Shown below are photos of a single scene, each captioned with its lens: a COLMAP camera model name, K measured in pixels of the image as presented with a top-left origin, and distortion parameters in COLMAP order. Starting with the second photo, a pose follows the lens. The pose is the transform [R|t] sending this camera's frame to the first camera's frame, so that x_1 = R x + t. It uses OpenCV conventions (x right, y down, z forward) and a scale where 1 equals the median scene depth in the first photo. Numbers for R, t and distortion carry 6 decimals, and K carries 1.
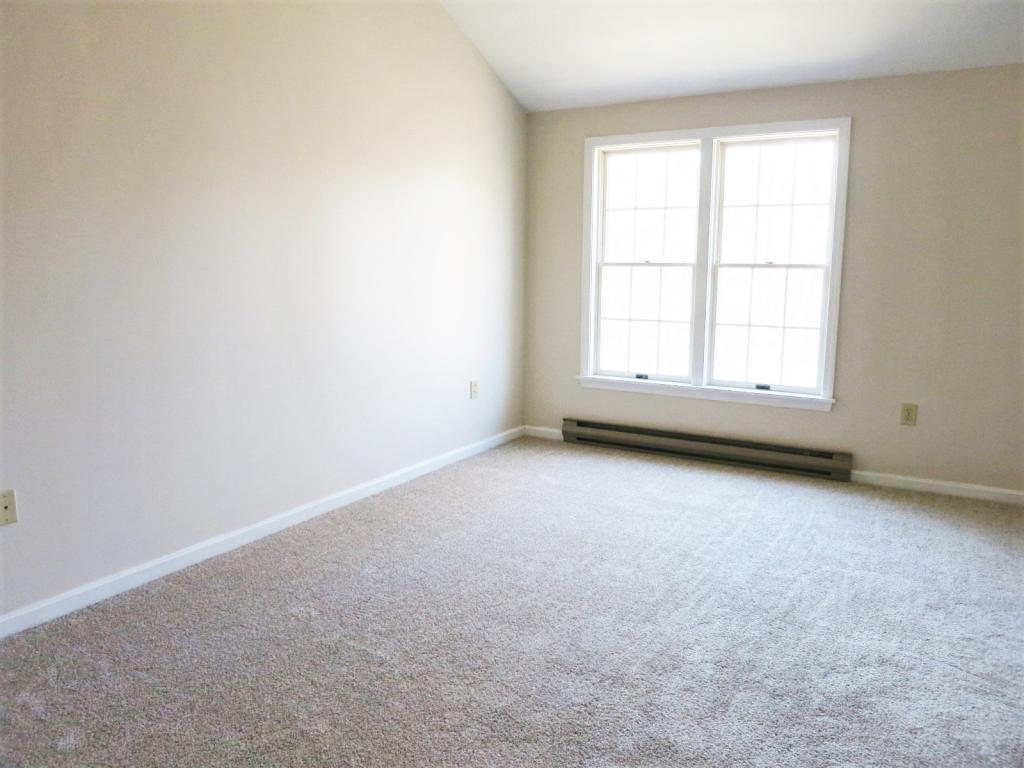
lens RADIAL K [[755.0, 0, 510.2], [0, 755.0, 380.7], [0, 0, 1]] dist [-0.025866, -0.002464]
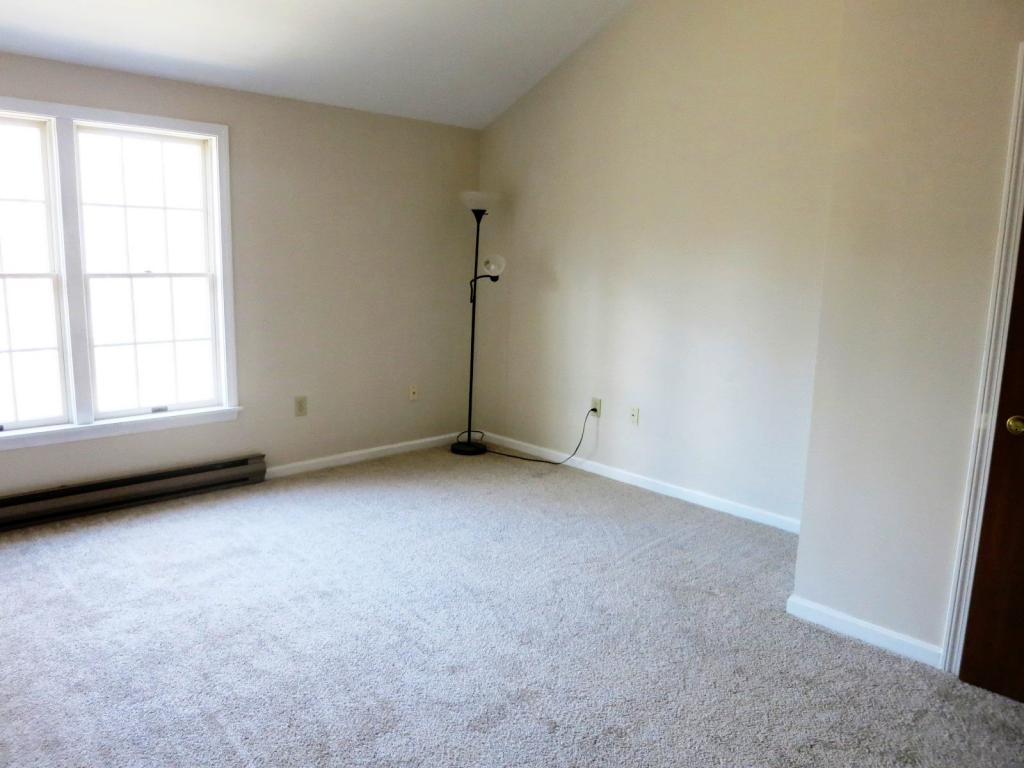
lens RADIAL K [[755.0, 0, 507.1], [0, 755.0, 387.7], [0, 0, 1]] dist [-0.025866, -0.002464]
pose [[0.283884, -0.172137, 0.943281, -0.416128], [0.125780, 0.981938, 0.141338, -0.097911], [-0.950573, 0.078522, 0.300408, 0.352073]]
